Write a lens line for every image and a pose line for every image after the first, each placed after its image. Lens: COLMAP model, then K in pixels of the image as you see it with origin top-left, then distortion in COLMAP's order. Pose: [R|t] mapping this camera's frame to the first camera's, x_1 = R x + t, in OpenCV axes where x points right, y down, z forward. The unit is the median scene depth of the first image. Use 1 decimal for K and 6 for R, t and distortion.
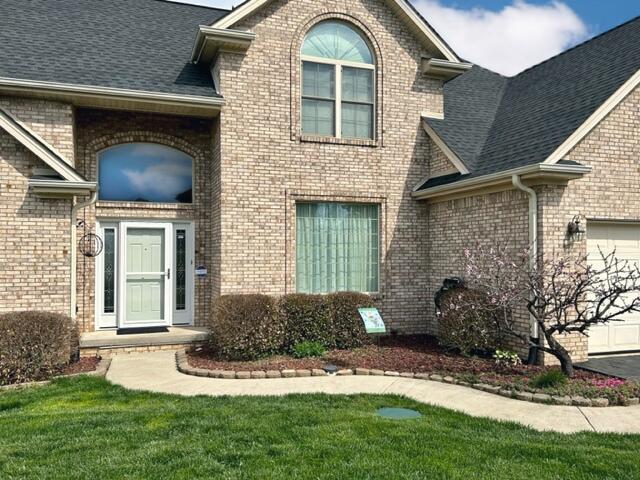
lens RADIAL K [[547.4, 0, 336.5], [0, 547.4, 260.1], [0, 0, 1]] dist [0.033161, -0.005501]
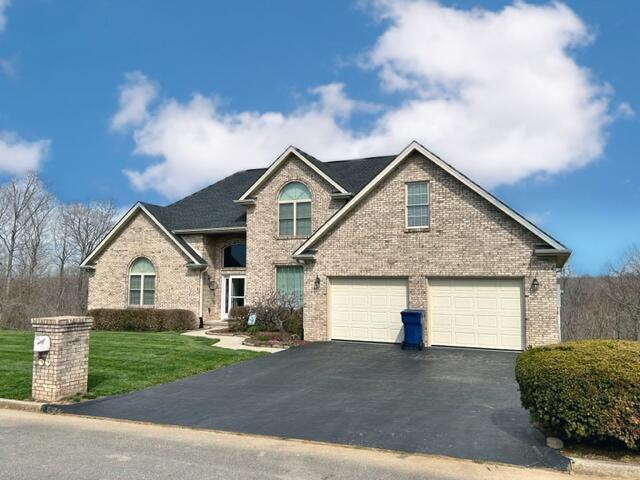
lens RADIAL K [[517.9, 0, 320.8], [0, 517.9, 239.3], [0, 0, 1]] dist [0.004747, 0.000172]
pose [[0.736354, -0.055518, -0.674314, 1.539602], [-0.005141, 0.996140, -0.087629, -0.033232], [0.676577, 0.067993, 0.733227, -0.447549]]
